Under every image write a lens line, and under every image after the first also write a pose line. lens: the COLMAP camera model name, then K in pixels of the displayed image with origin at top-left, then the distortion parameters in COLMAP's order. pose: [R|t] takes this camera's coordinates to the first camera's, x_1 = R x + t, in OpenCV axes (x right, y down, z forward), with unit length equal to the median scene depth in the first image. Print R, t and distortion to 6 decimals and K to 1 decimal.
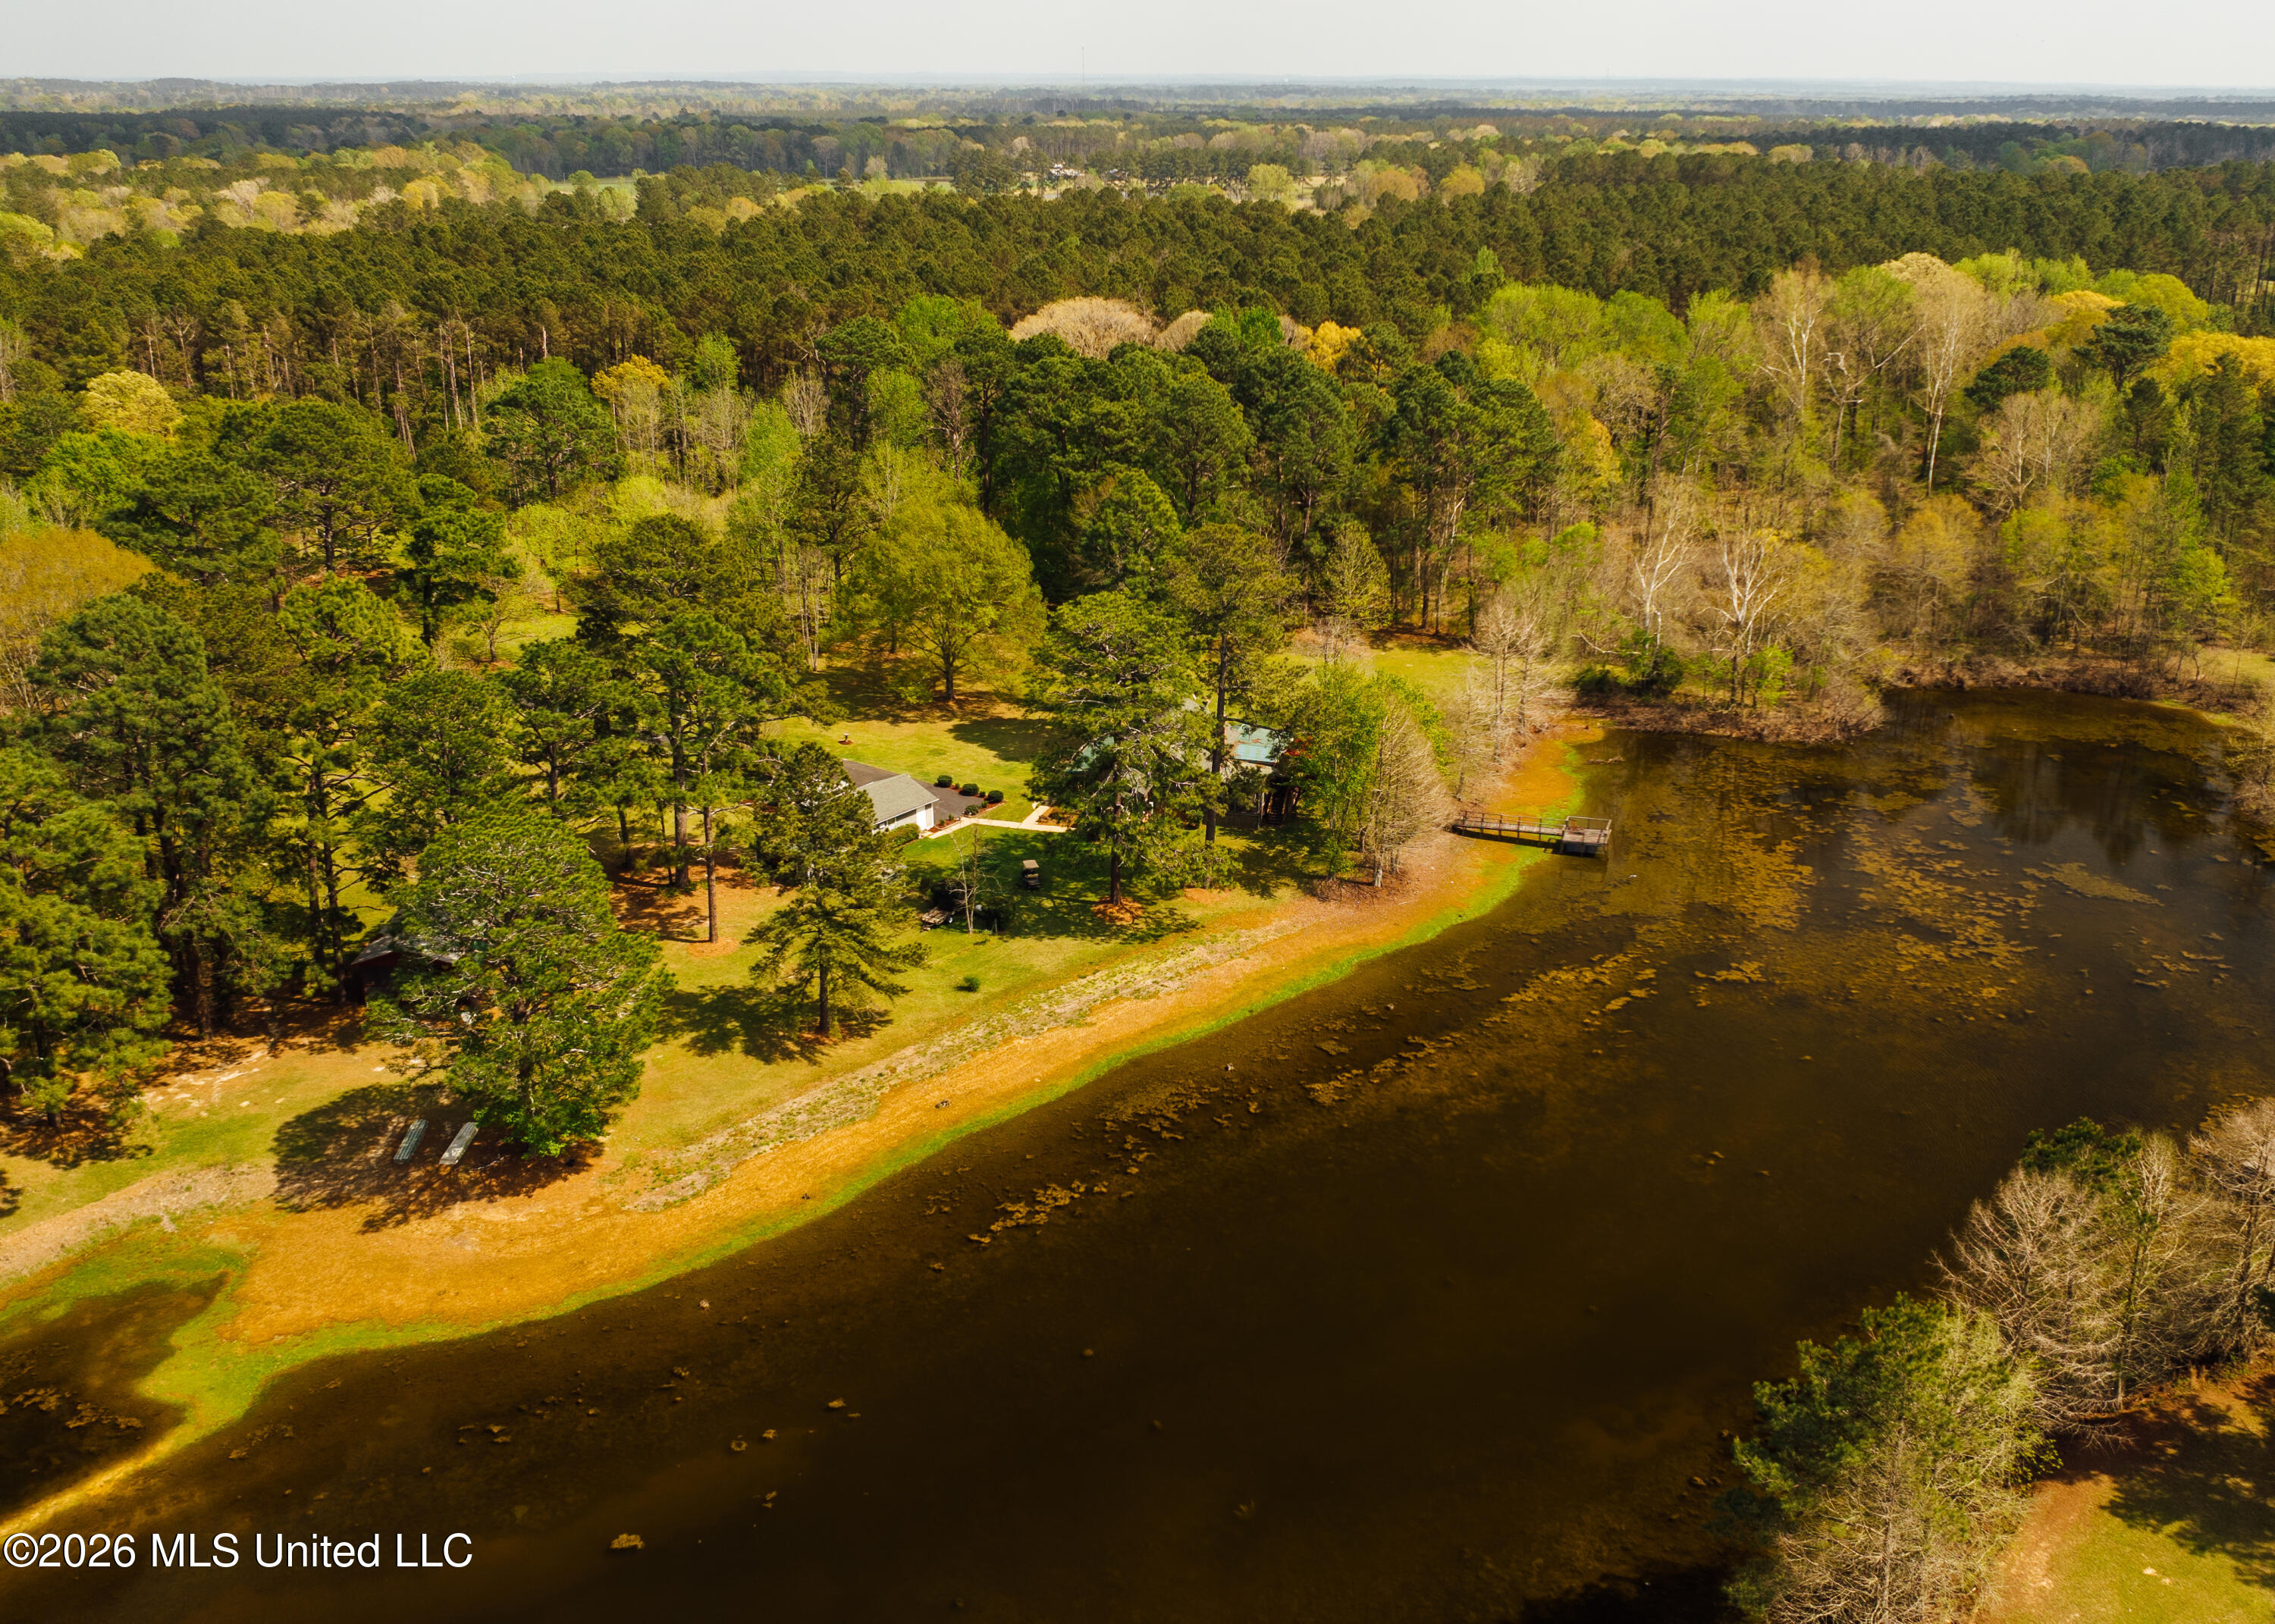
lens RADIAL K [[2015.5, 0, 1235.8], [0, 2015.5, 787.1], [0, 0, 1]] dist [-0.017077, -0.005875]
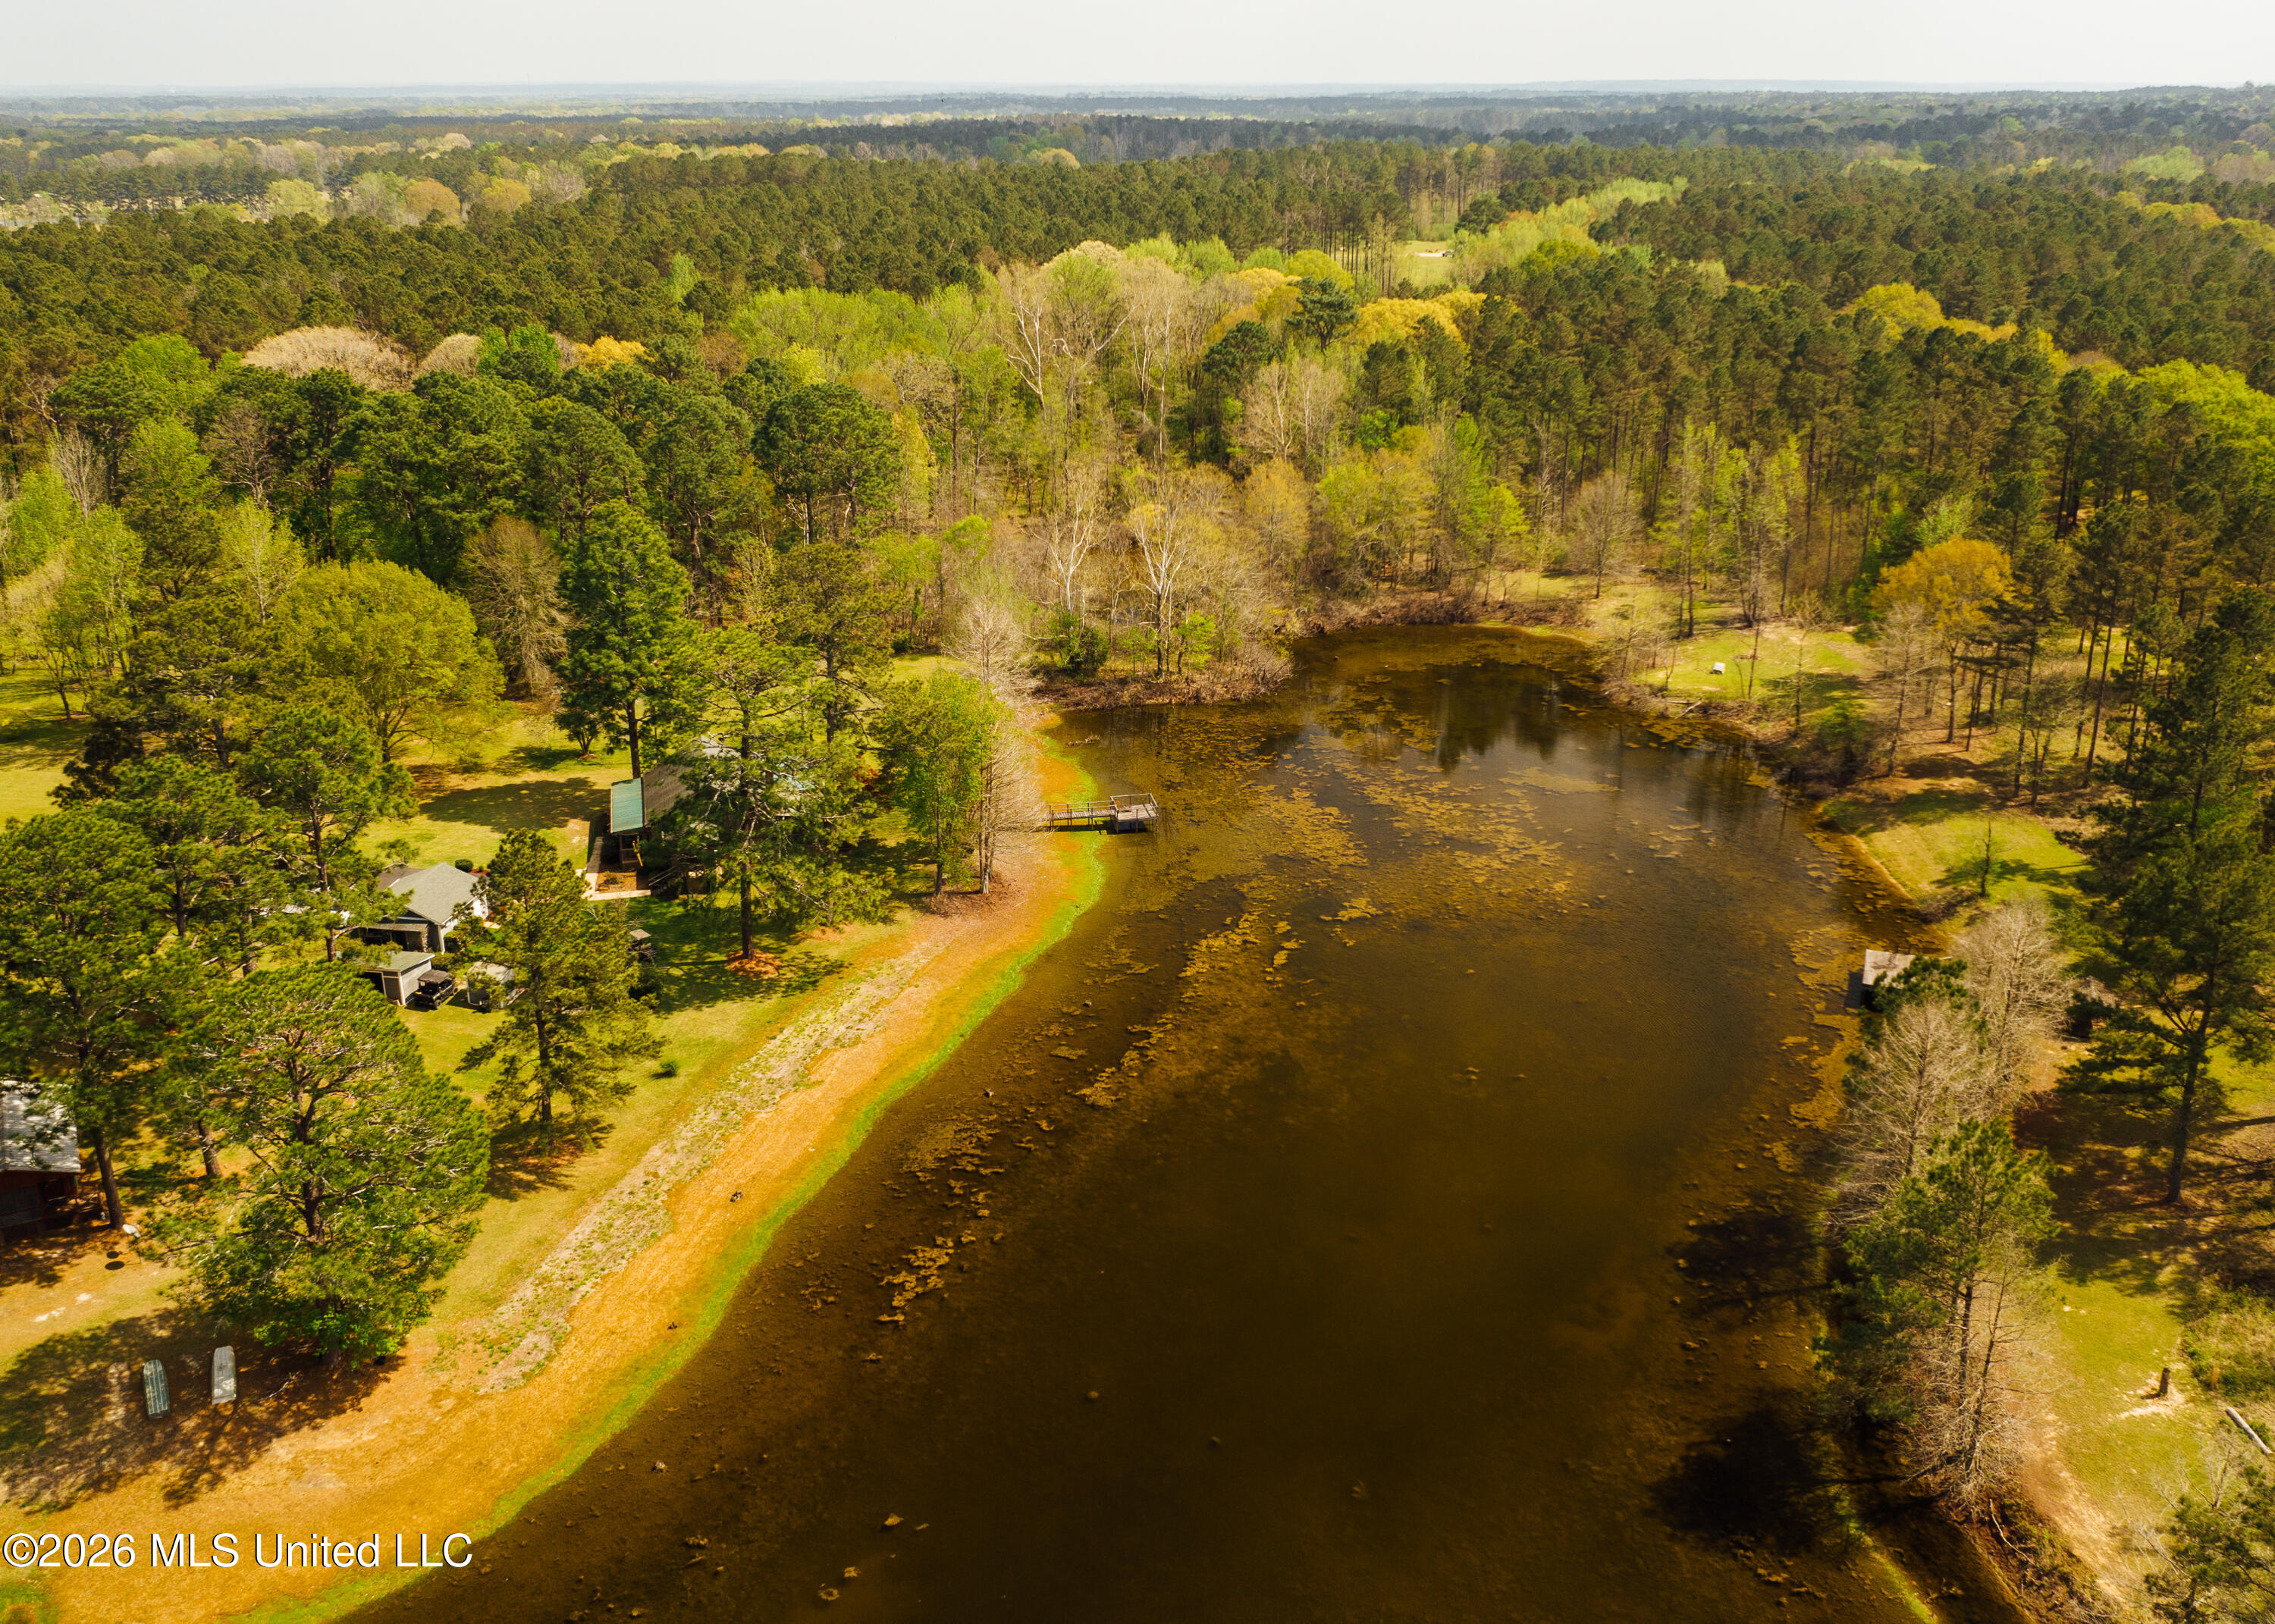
lens RADIAL K [[2010.1, 0, 1140.4], [0, 2010.1, 805.1], [0, 0, 1]] dist [-0.008943, -0.034479]
pose [[0.896642, -0.155475, 0.414561, -0.290949], [0.152599, 0.987467, 0.040284, -0.023787], [-0.415628, 0.027141, 0.909130, 0.077186]]
